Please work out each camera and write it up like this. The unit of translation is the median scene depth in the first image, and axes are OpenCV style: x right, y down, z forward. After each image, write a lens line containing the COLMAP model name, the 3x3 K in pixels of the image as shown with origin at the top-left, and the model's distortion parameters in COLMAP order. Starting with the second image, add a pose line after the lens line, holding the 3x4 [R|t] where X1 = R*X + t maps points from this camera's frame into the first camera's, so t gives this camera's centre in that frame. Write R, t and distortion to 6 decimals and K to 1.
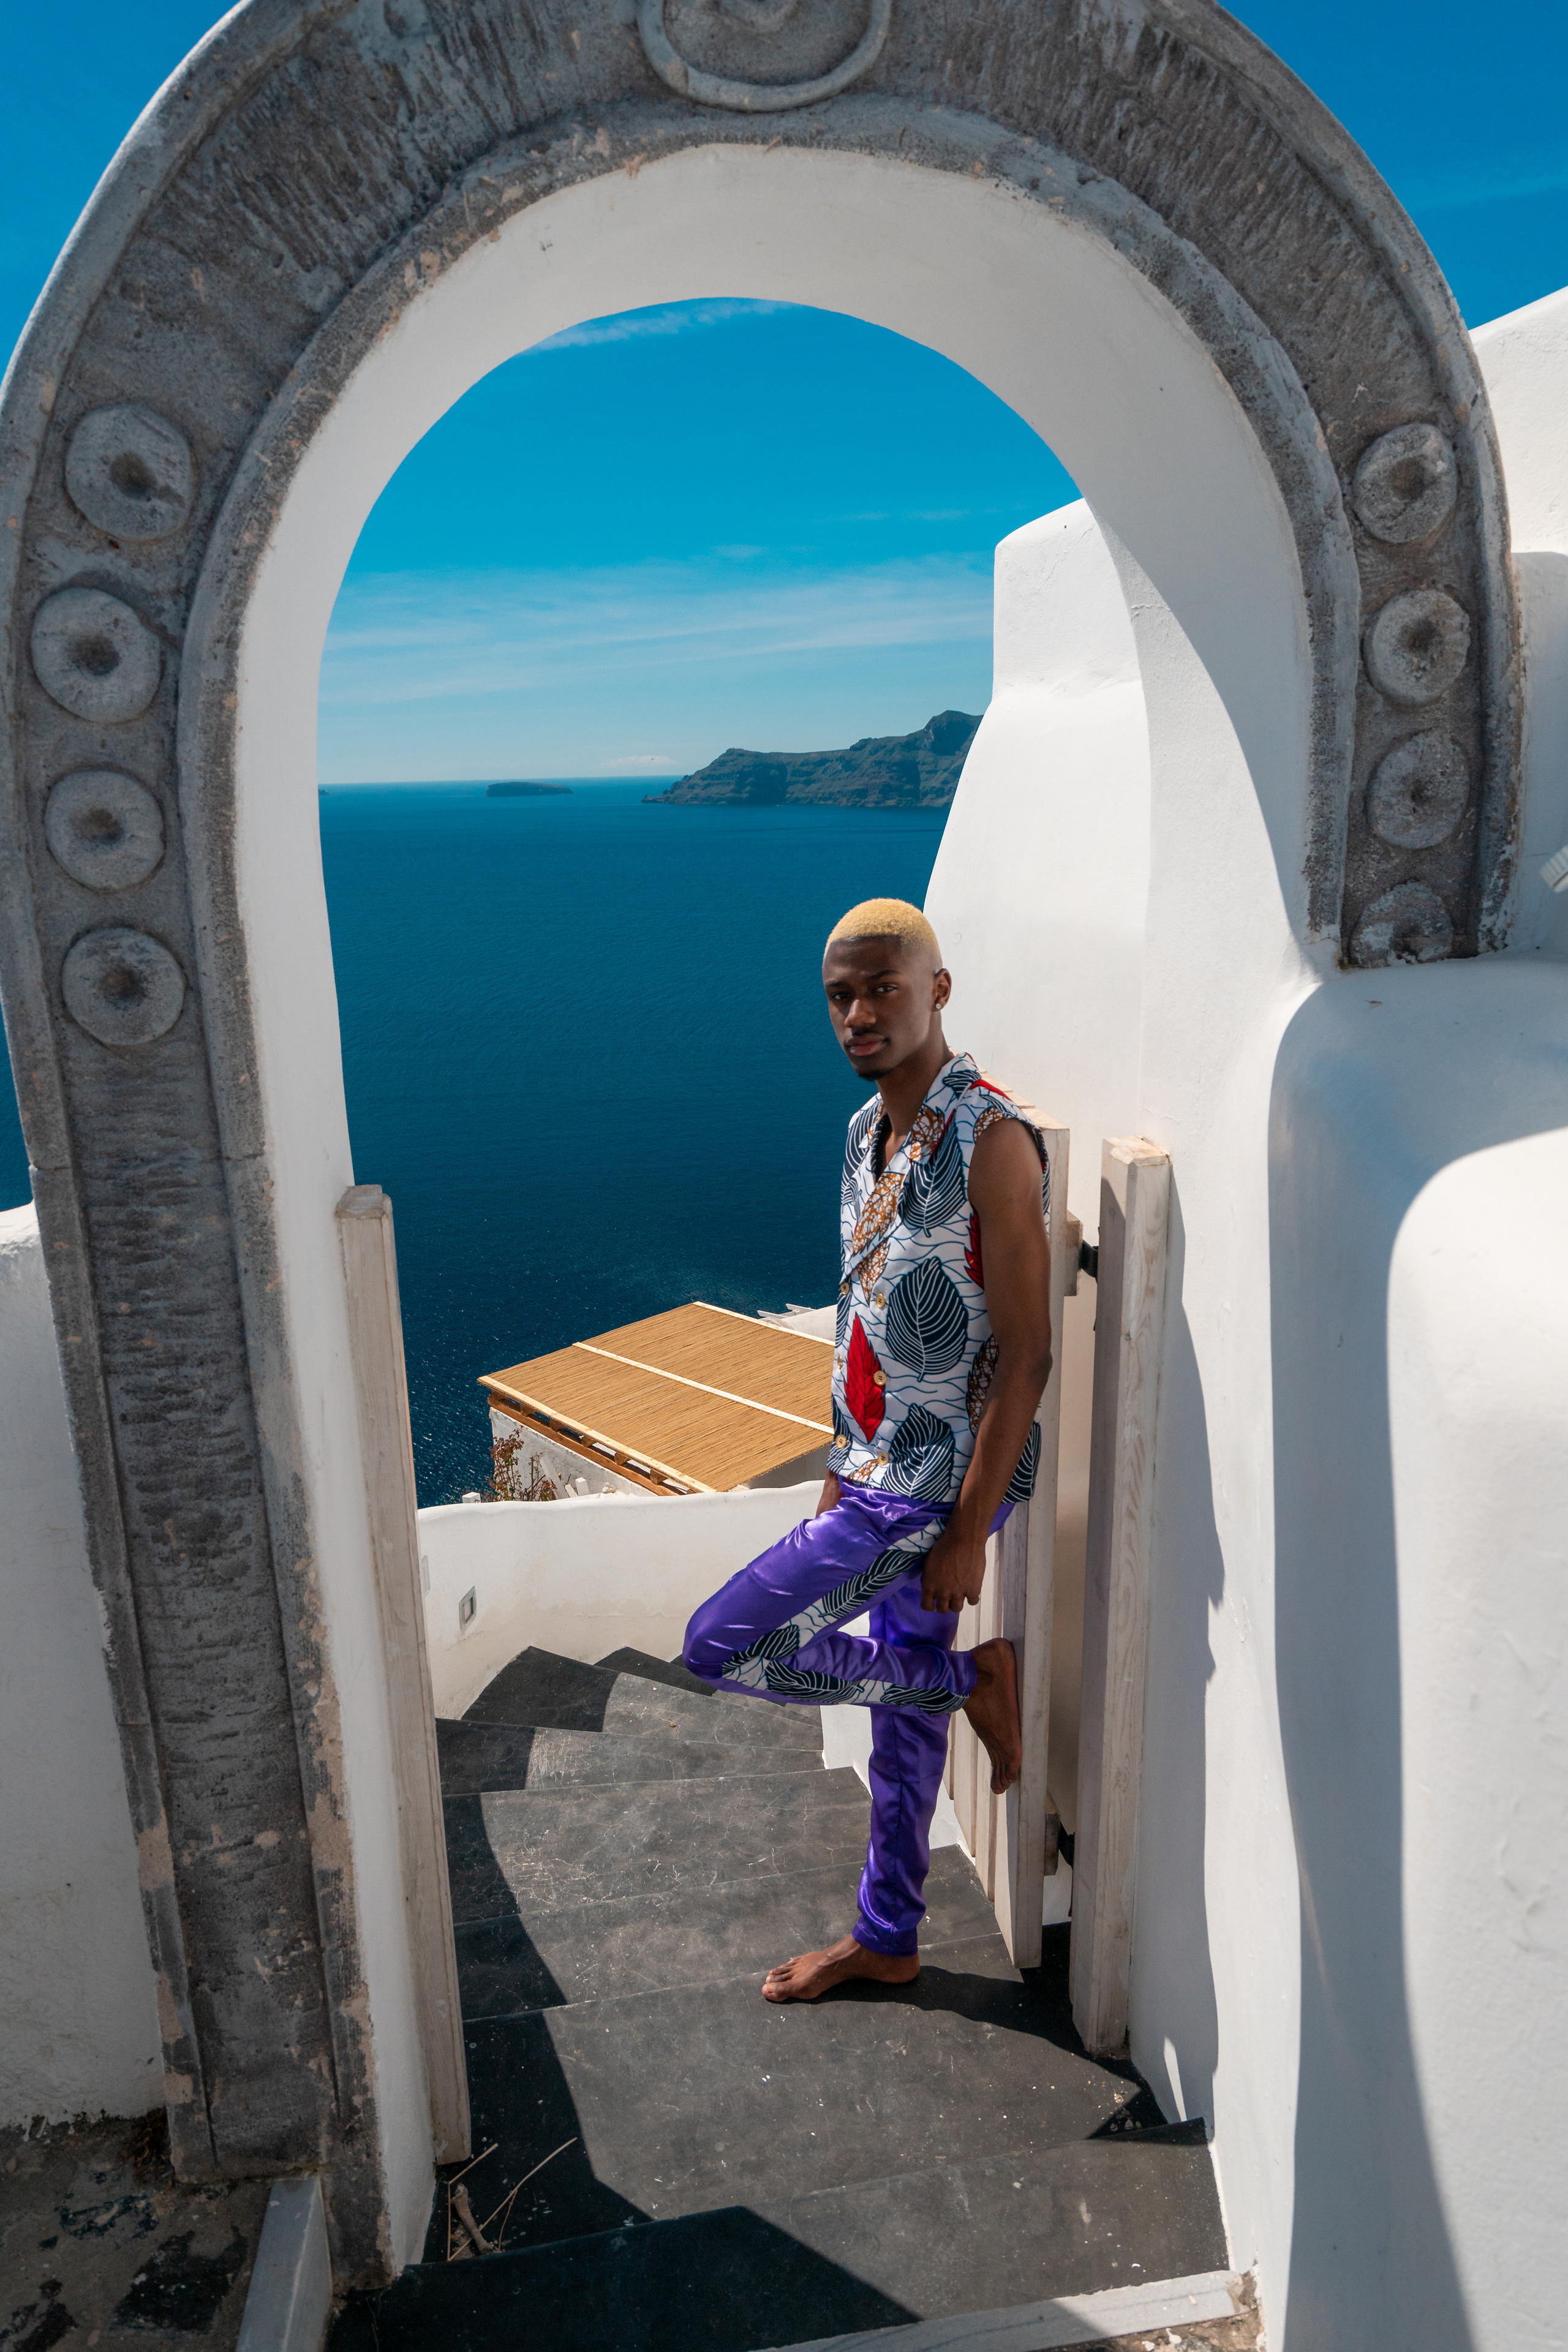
lens RADIAL K [[1669.7, 0, 766.4], [0, 1669.7, 1214.1], [0, 0, 1]] dist [0.012261, 0.002427]
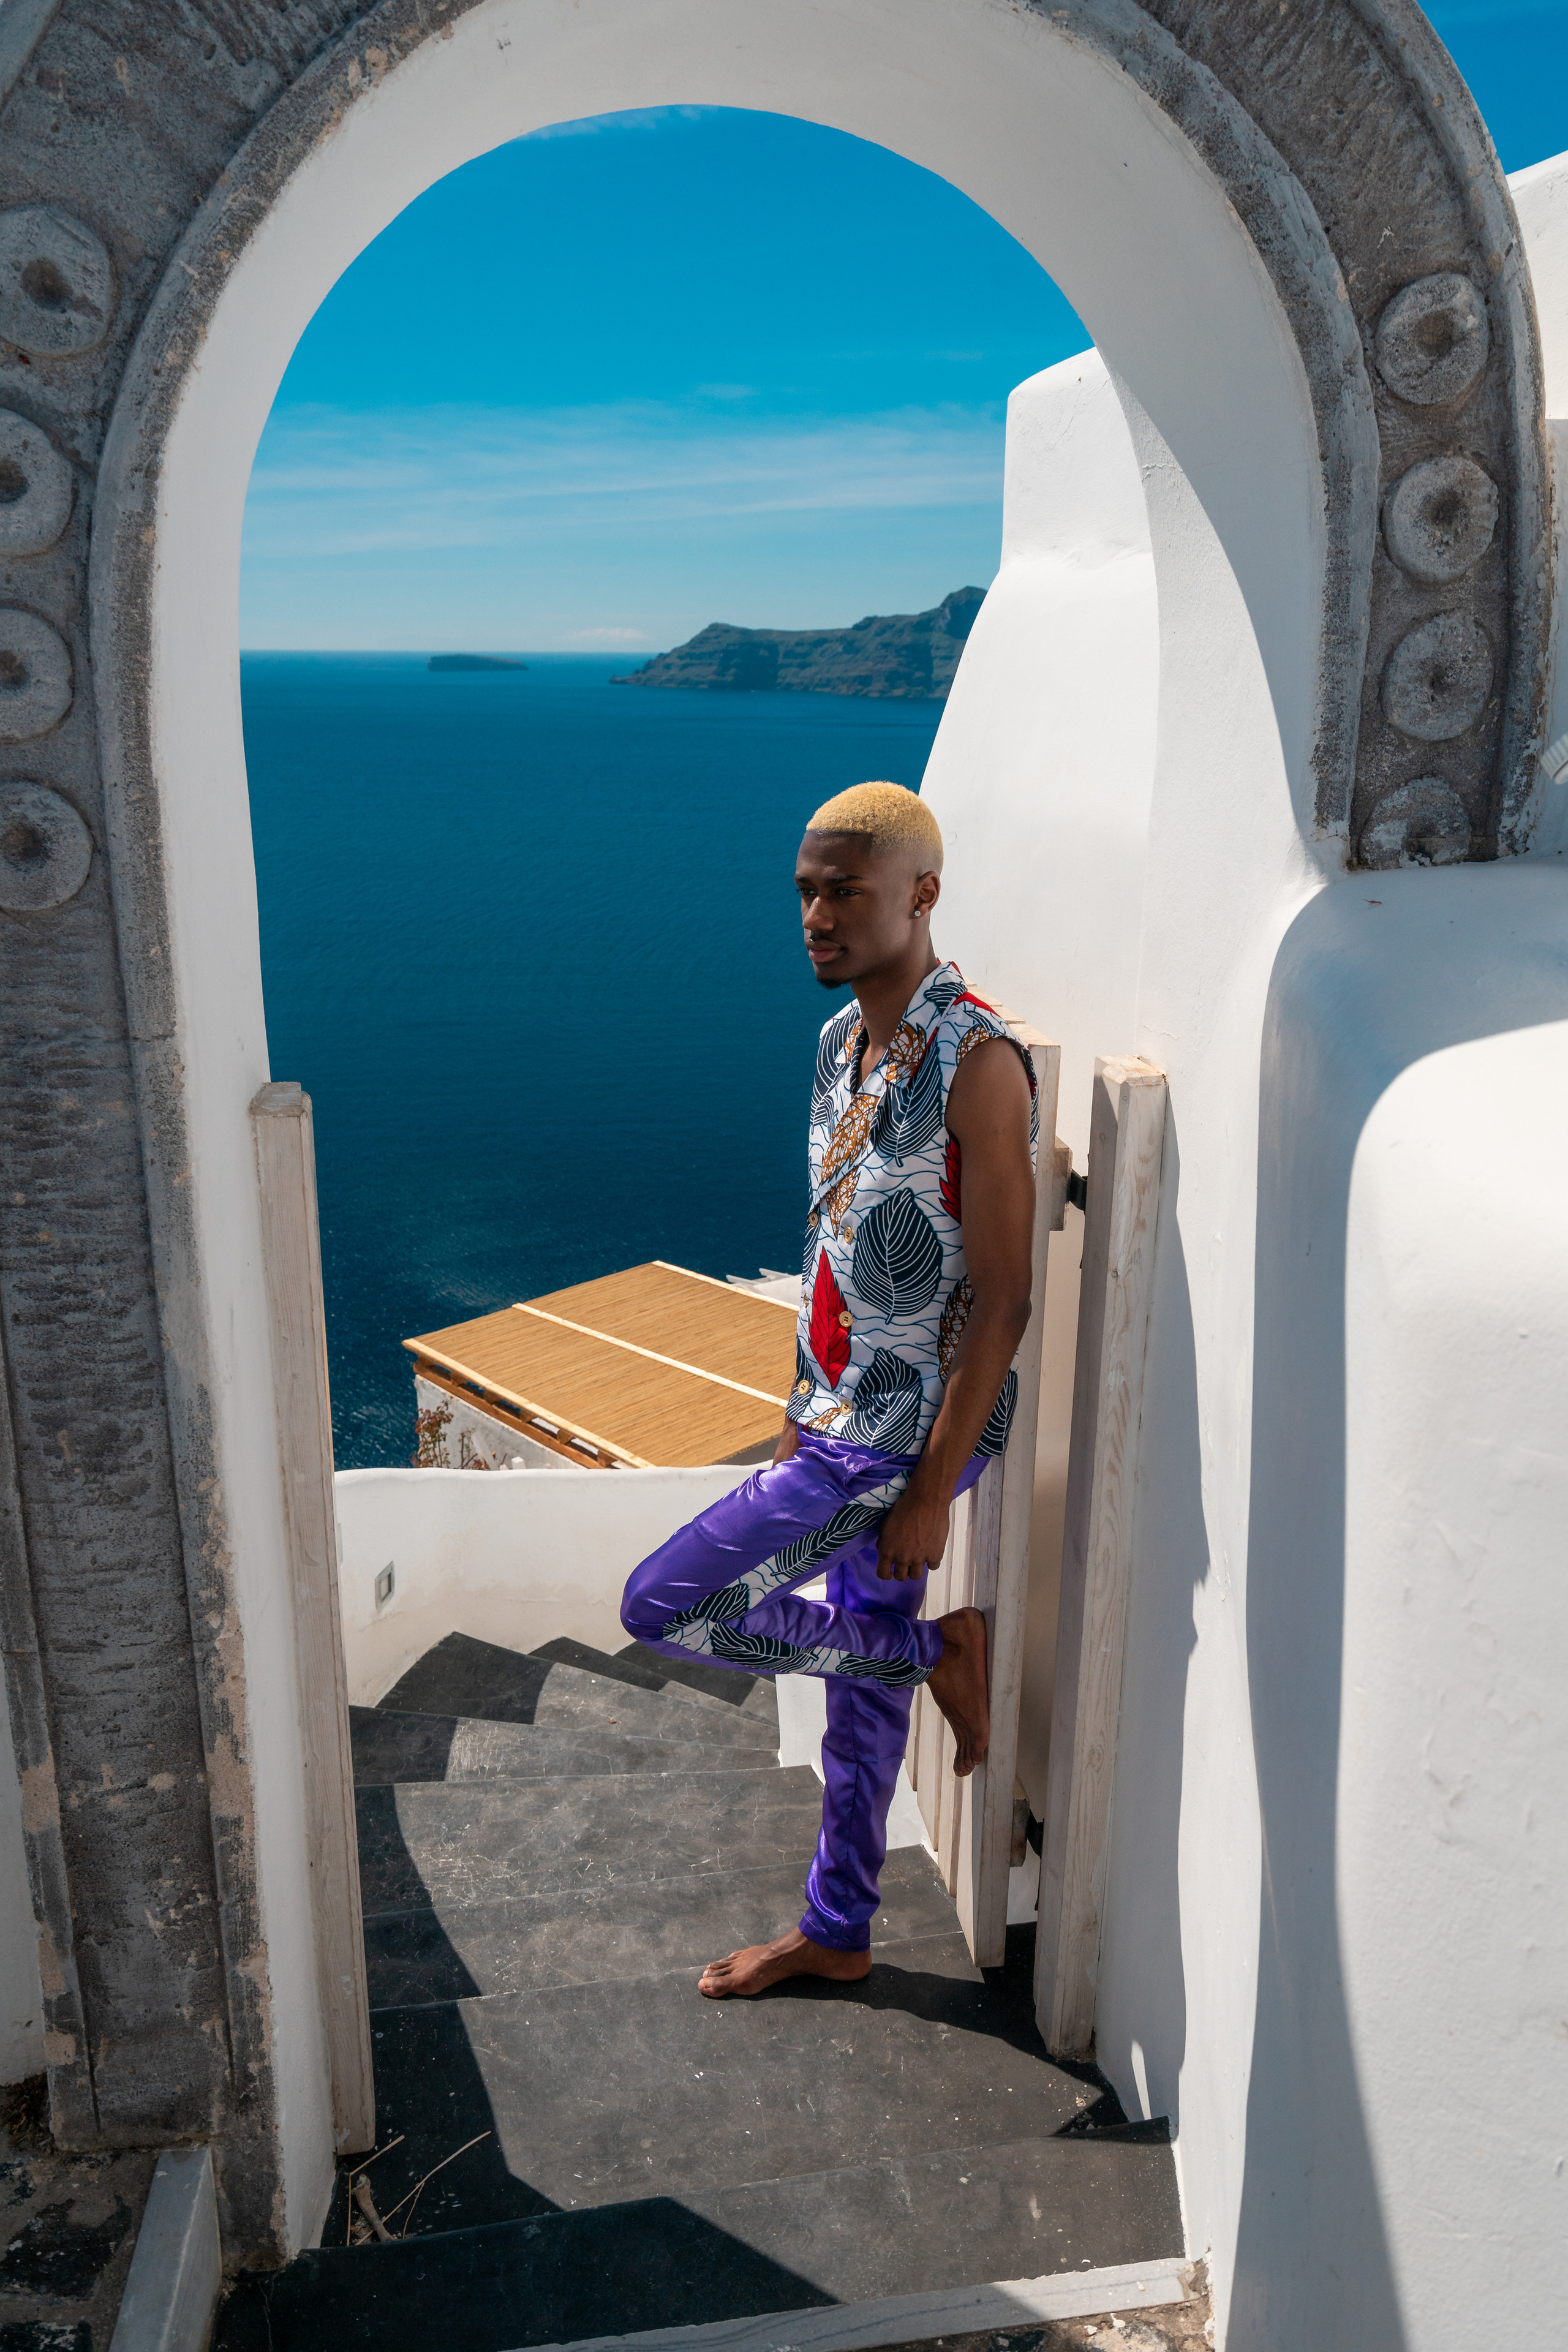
lens RADIAL K [[1913.5, 0, 760.0], [0, 1913.5, 1214.6], [0, 0, 1]] dist [0.019336, -0.004956]
pose [[0.999548, 0.027543, 0.012077, 0.011897], [-0.027861, 0.999247, 0.027000, 0.025041], [-0.011325, -0.027325, 0.999562, -0.061822]]
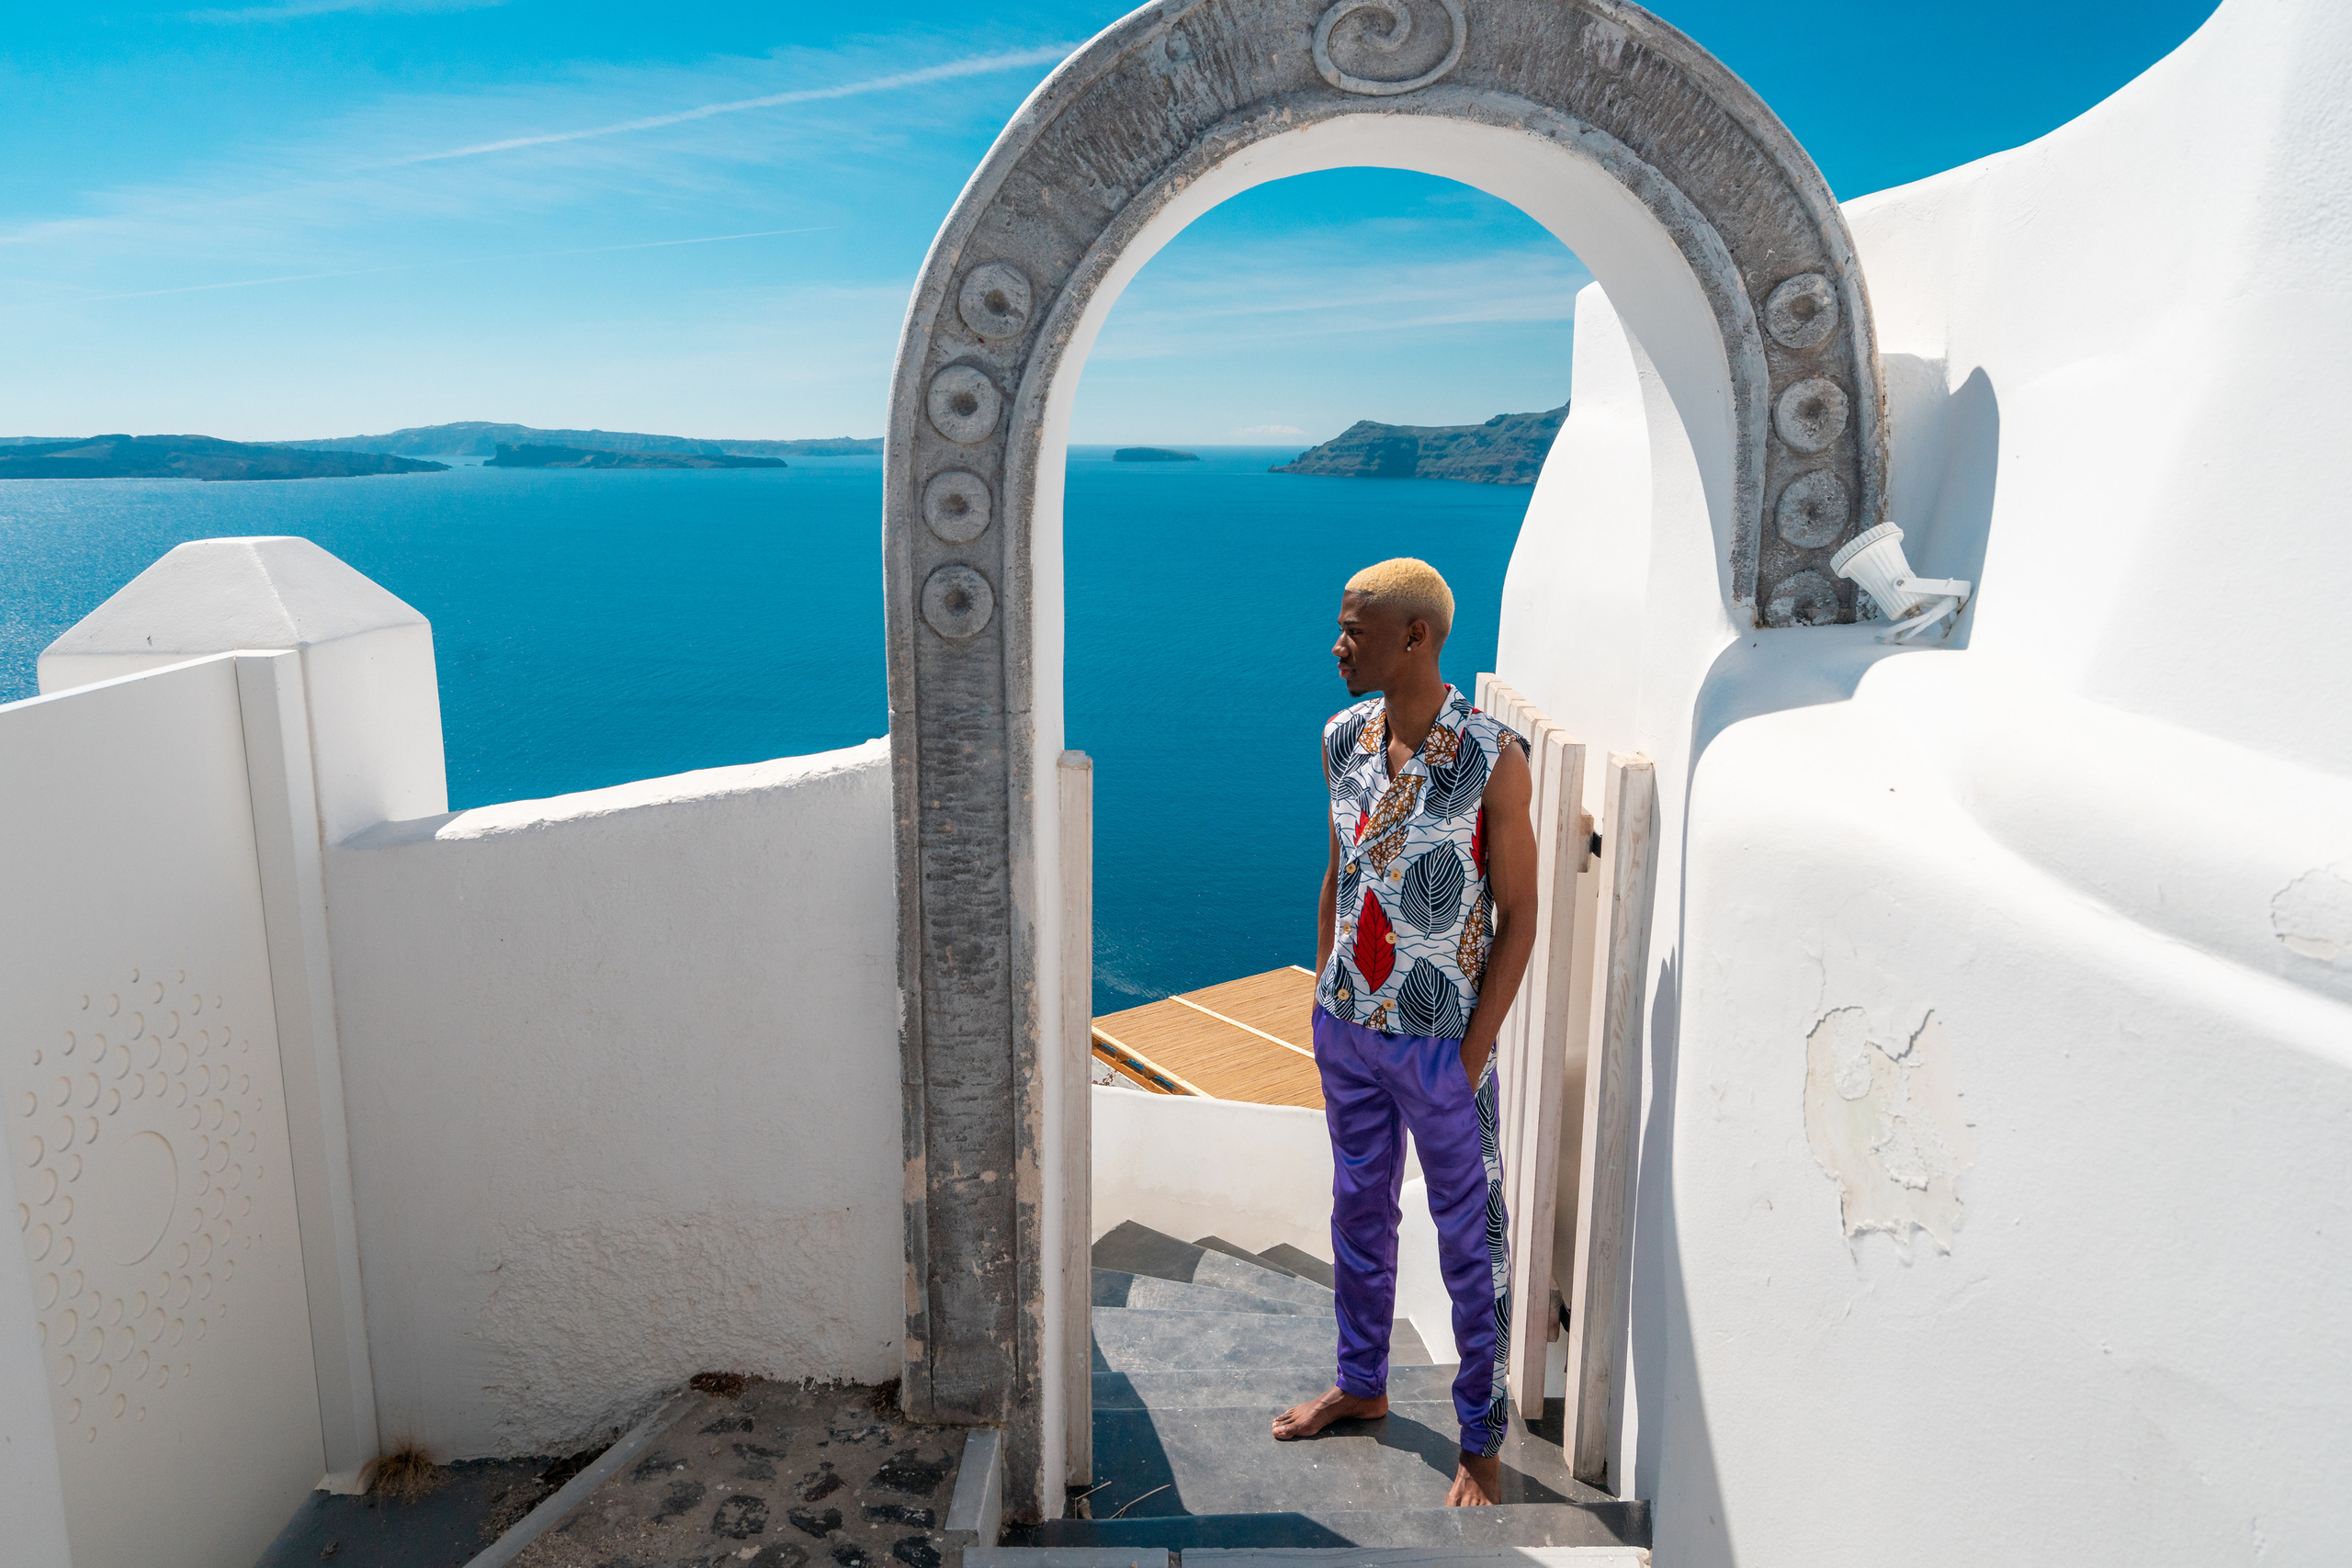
lens RADIAL K [[1621.2, 0, 1141.4], [0, 1621.2, 751.1], [0, 0, 1]] dist [0.024597, 0.000889]
pose [[0.988205, 0.056645, -0.142274, 0.022043], [-0.067033, 0.995340, -0.069311, 0.098937], [0.137685, 0.078031, 0.987398, -0.486093]]
